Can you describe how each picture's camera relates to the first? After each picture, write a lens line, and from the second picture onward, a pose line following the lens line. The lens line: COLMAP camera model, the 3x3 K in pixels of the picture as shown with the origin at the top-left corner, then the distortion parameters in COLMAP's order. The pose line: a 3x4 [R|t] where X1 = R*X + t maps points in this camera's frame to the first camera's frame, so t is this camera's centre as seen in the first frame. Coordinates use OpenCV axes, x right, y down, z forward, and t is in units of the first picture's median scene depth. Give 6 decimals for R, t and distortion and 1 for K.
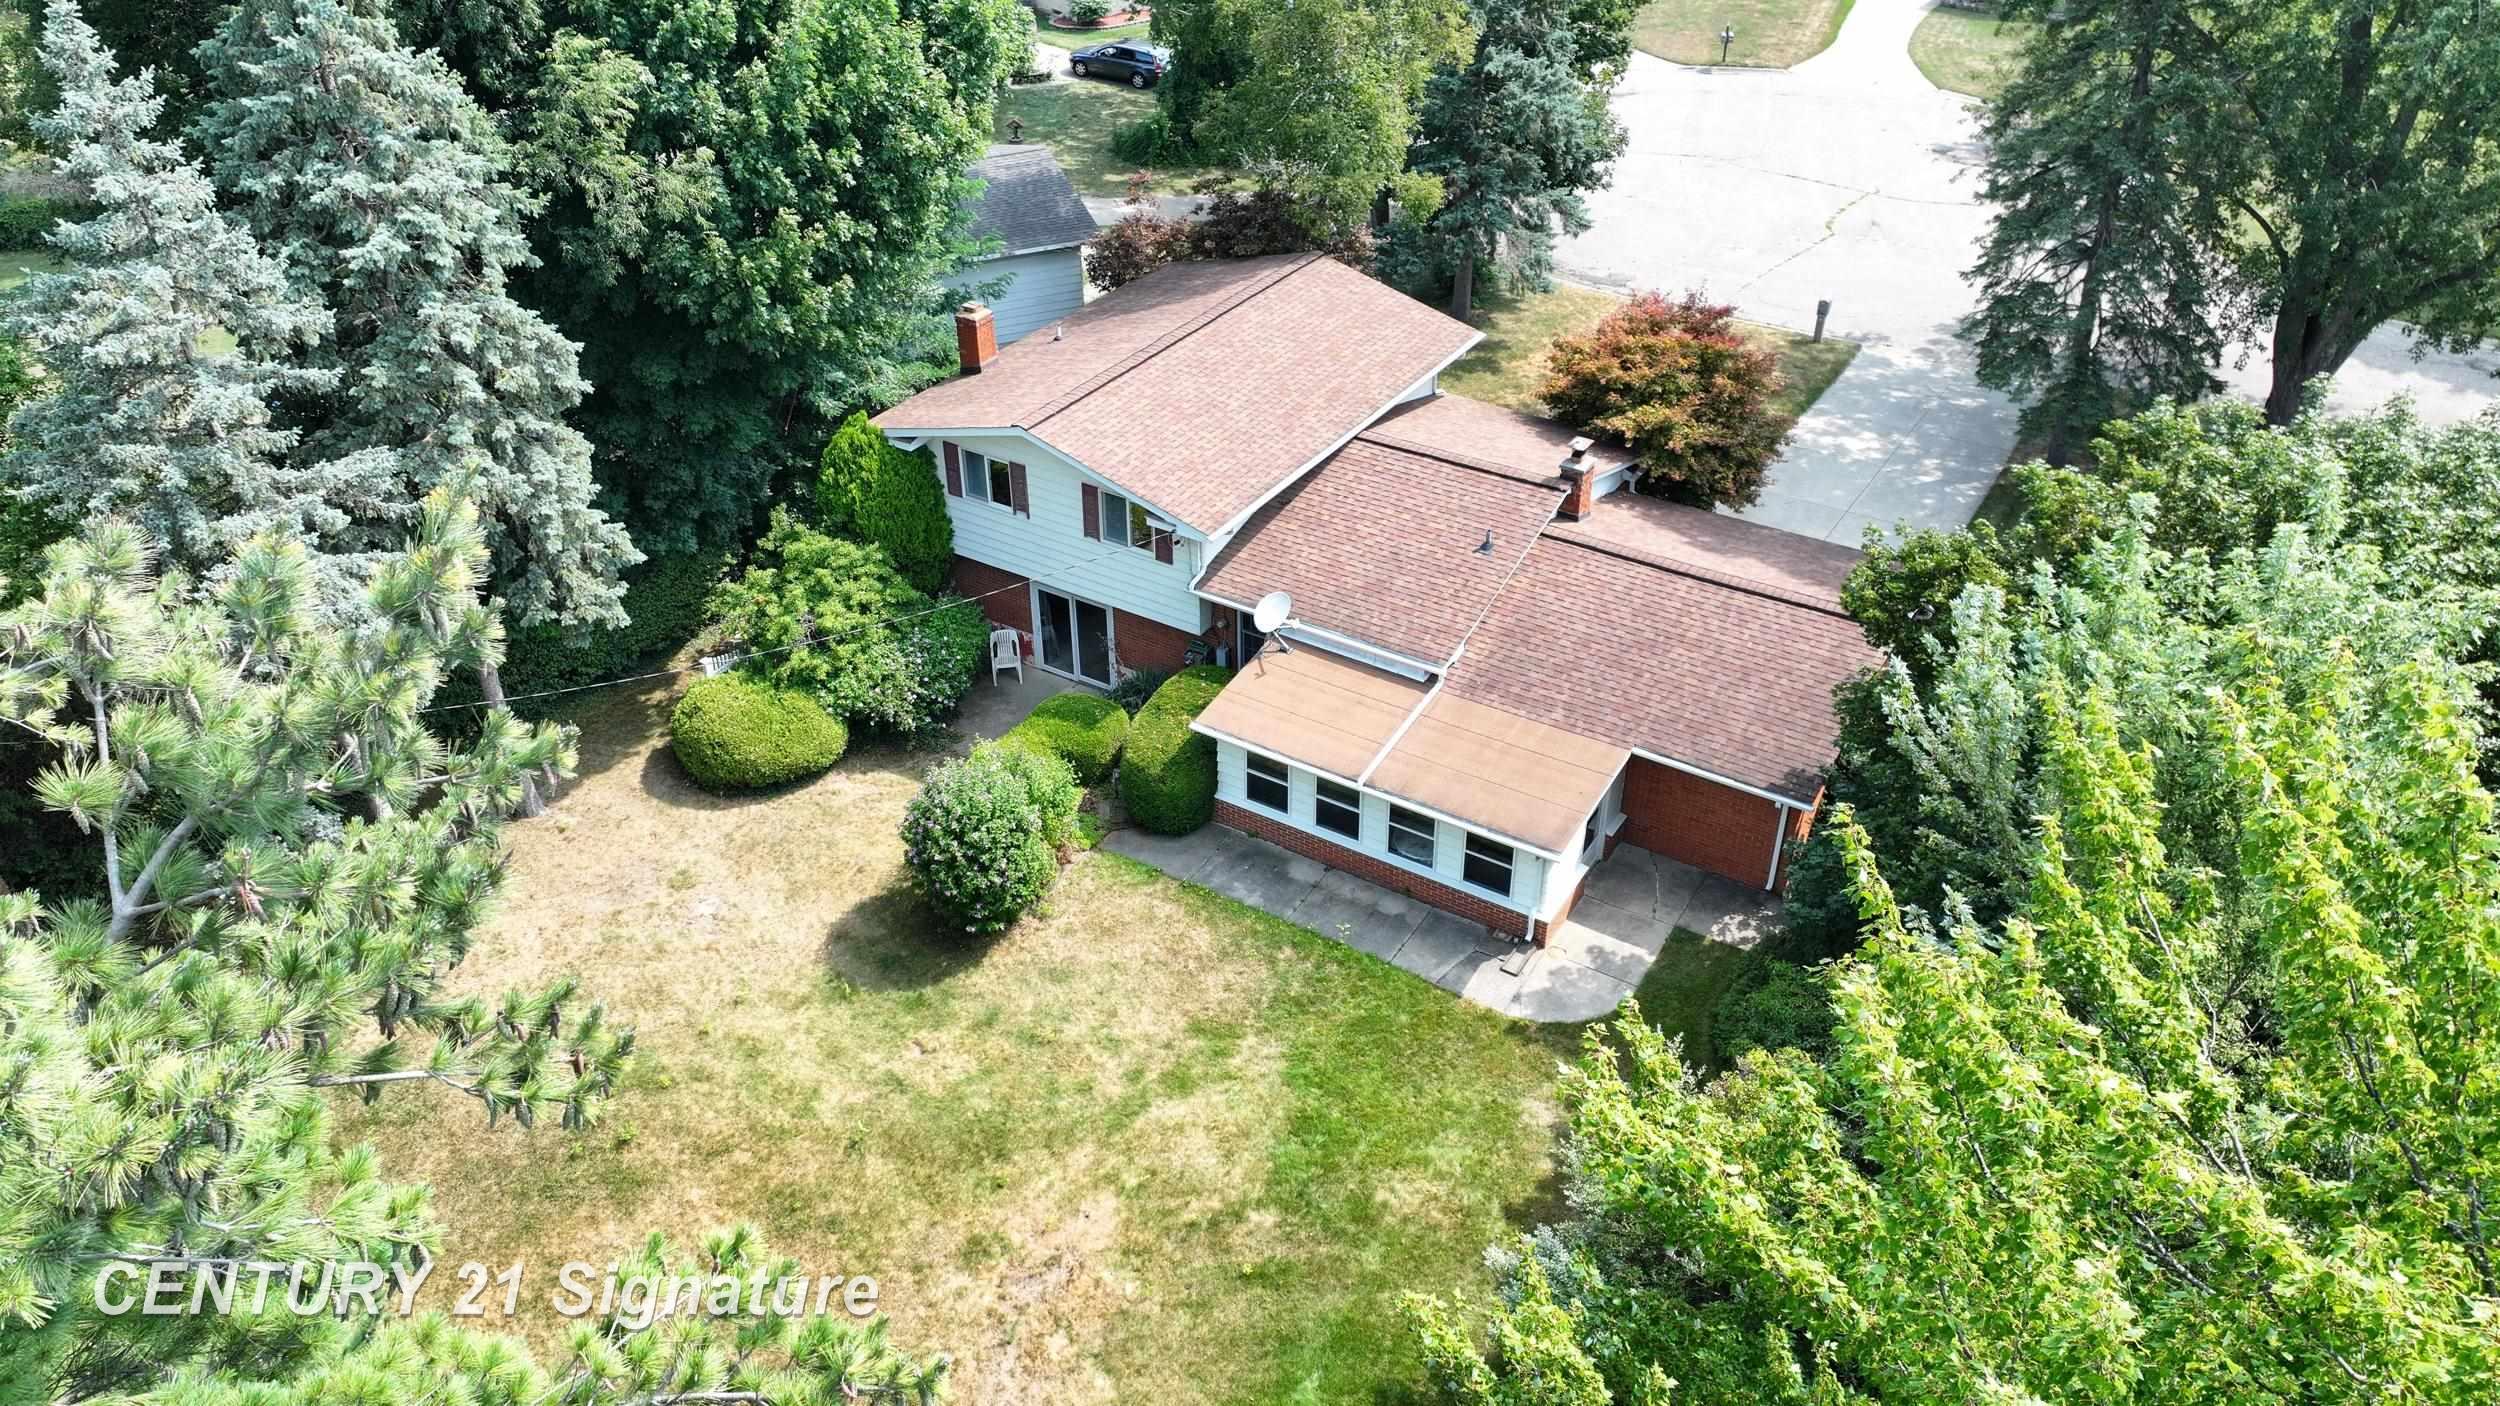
lens RADIAL K [[1757.9, 0, 1255.8], [0, 1757.9, 692.2], [0, 0, 1]] dist [0.007298, 0.005035]
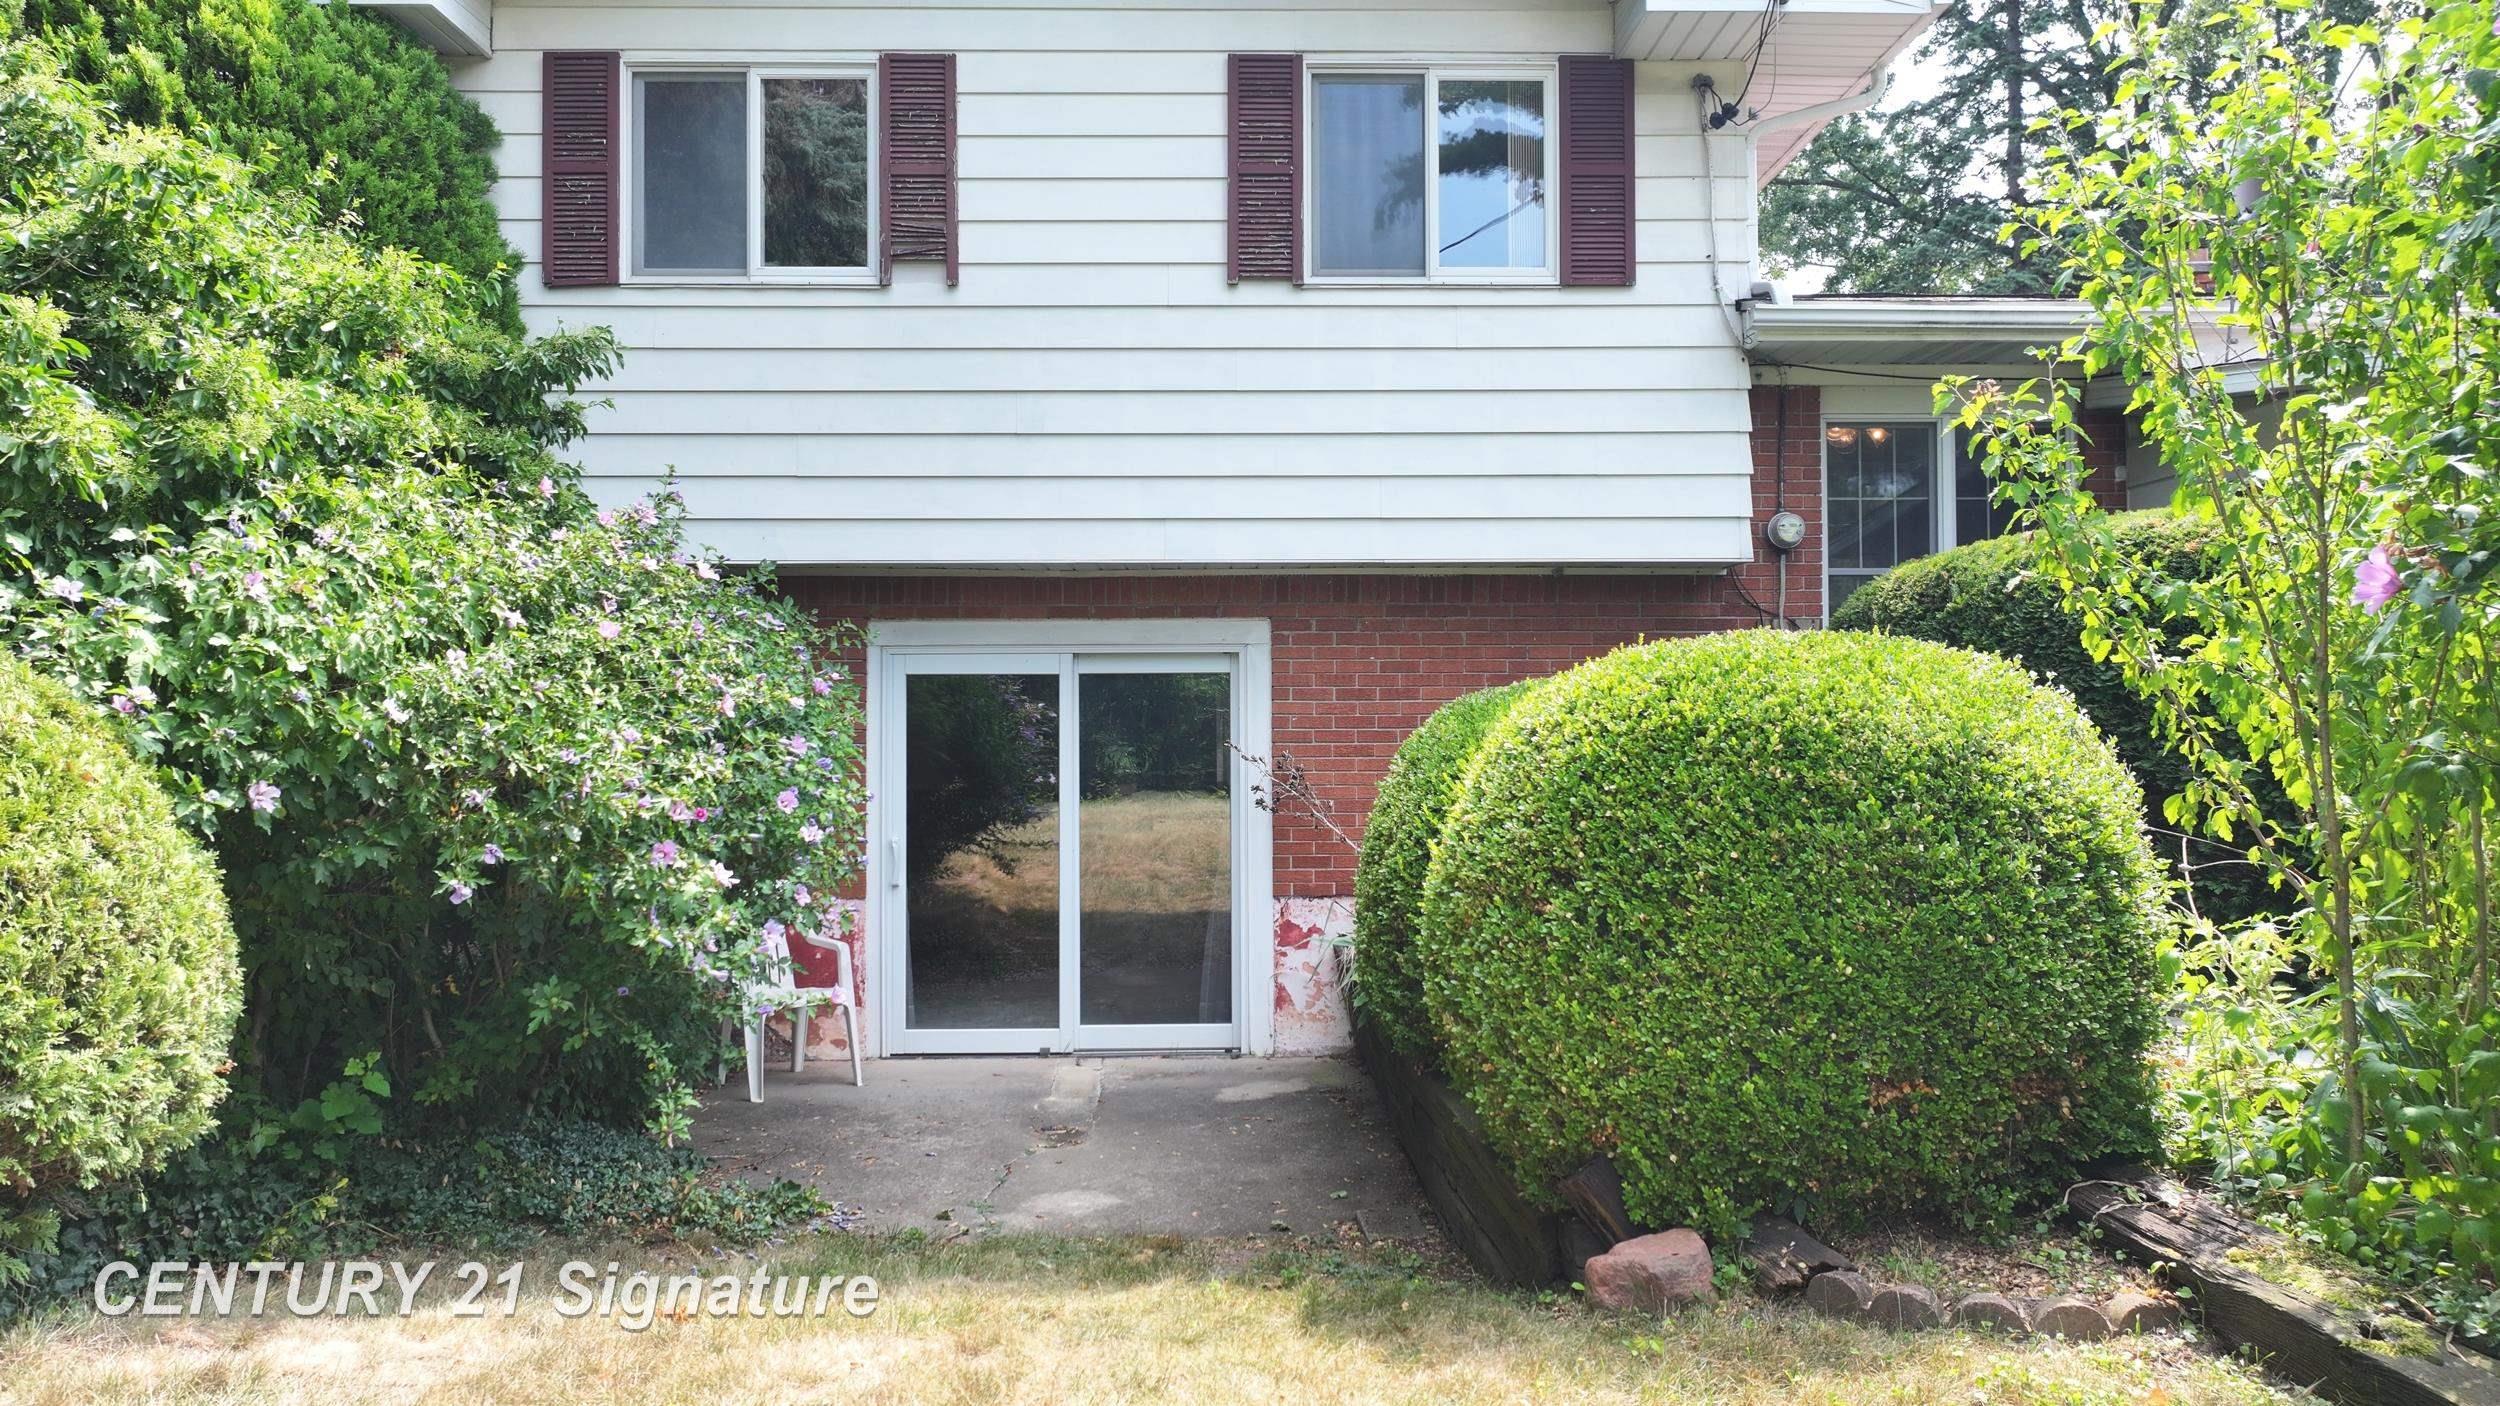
lens RADIAL K [[1757.9, 0, 1244.7], [0, 1757.9, 703.8], [0, 0, 1]] dist [0.007298, 0.005035]
pose [[0.837377, -0.001512, 0.546624, -0.257793], [0.313489, 0.820532, -0.477966, 0.094304], [-0.447800, 0.571598, 0.687569, 0.929341]]
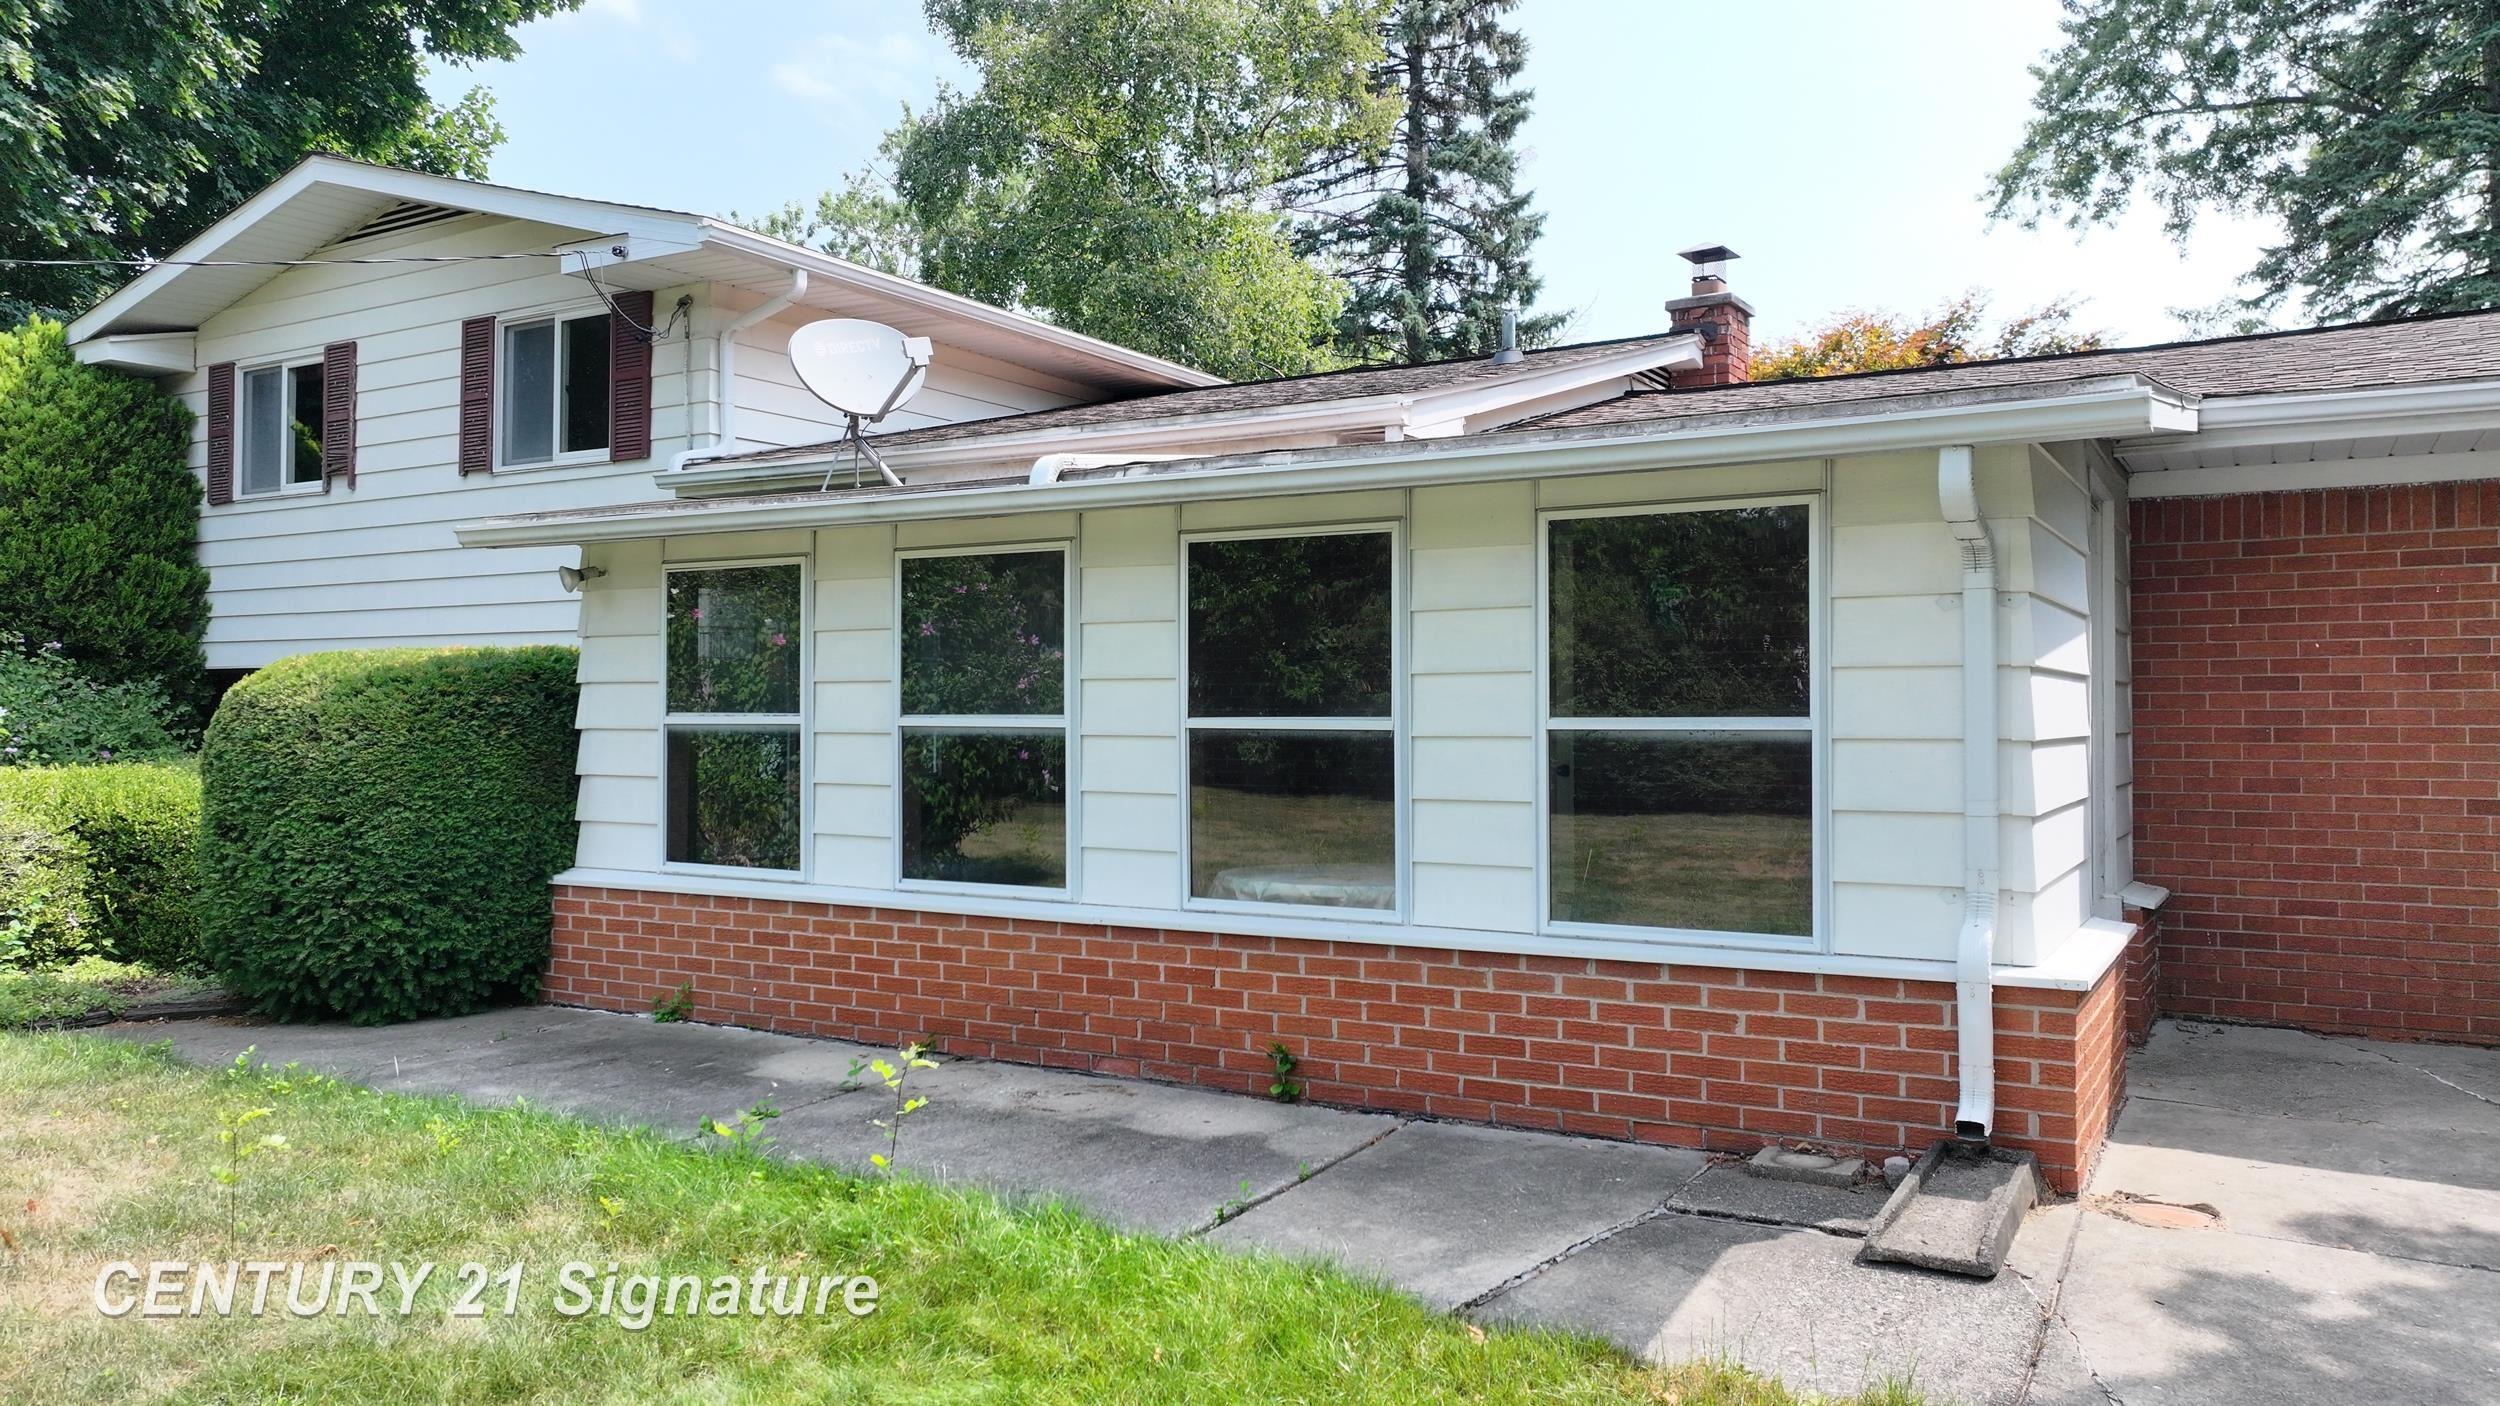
lens RADIAL K [[1757.9, 0, 1249.8], [0, 1757.9, 702.0], [0, 0, 1]] dist [0.007298, 0.005035]
pose [[0.999917, -0.000002, 0.012869, 0.075981], [0.007312, 0.822973, -0.568033, 0.186577], [-0.010589, 0.568080, 0.822905, 0.770212]]
